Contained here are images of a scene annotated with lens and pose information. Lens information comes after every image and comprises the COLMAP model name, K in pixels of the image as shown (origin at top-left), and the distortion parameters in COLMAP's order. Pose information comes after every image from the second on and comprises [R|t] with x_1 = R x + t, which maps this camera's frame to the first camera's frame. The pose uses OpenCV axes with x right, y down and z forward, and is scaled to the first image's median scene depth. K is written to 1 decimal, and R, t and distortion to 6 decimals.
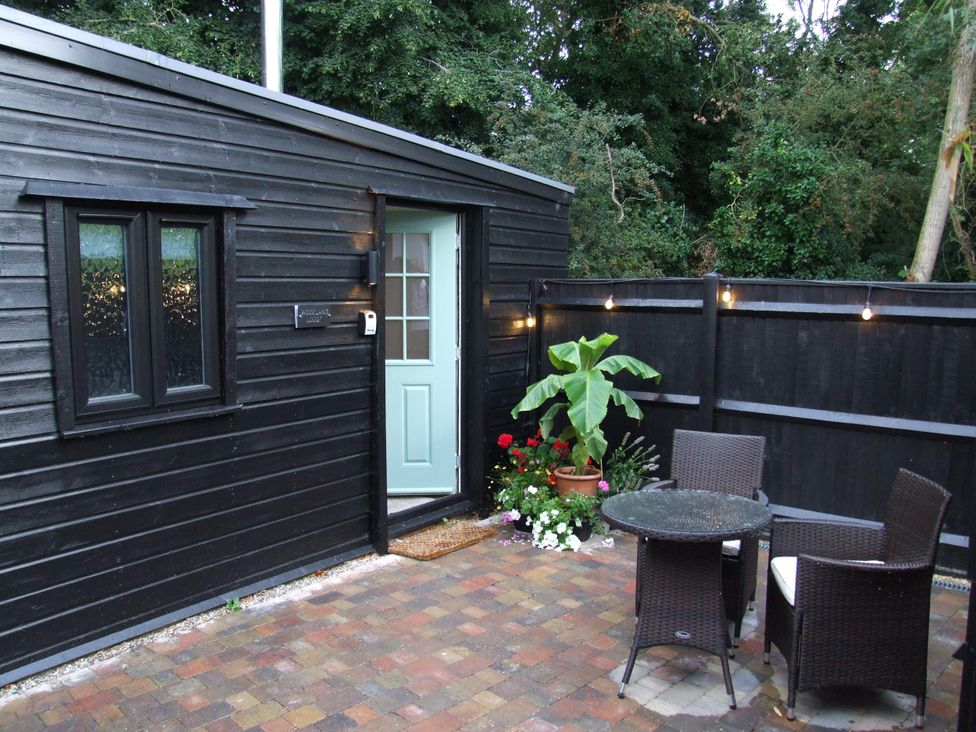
lens RADIAL K [[768.3, 0, 488.0], [0, 768.3, 366.0], [0, 0, 1]] dist [-0.150679, 0.187110]
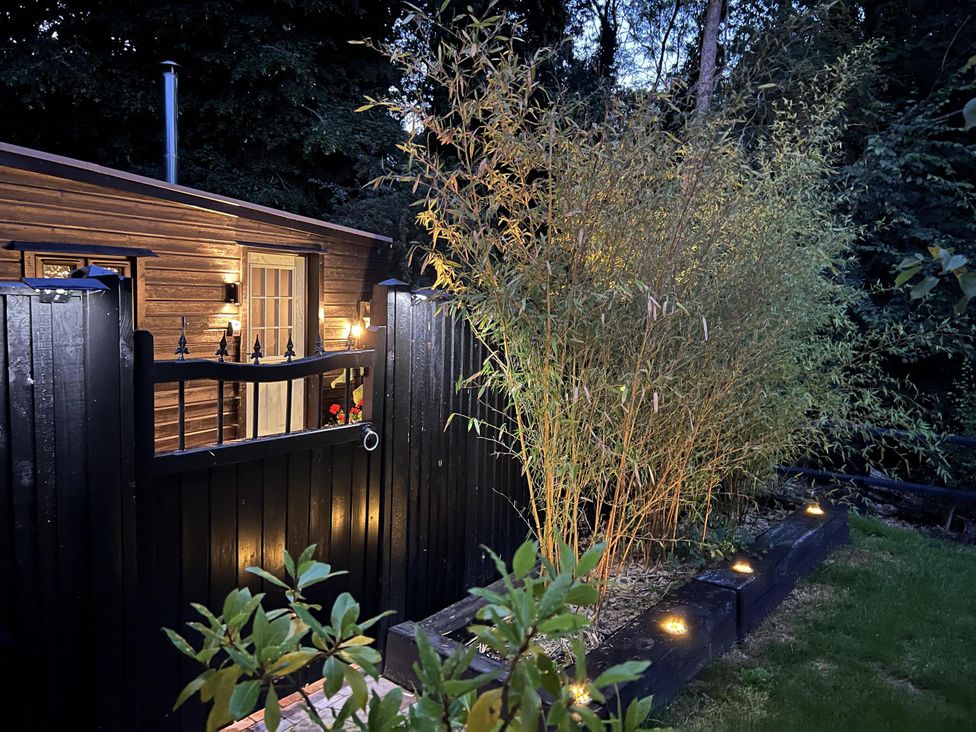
lens RADIAL K [[709.1, 0, 483.9], [0, 709.1, 361.8], [0, 0, 1]] dist [0.052941, -0.001752]
pose [[0.990795, 0.018659, 0.134078, 0.136203], [-0.017151, 0.999776, -0.012391, 0.018837], [-0.134279, 0.009977, 0.990893, -0.462748]]
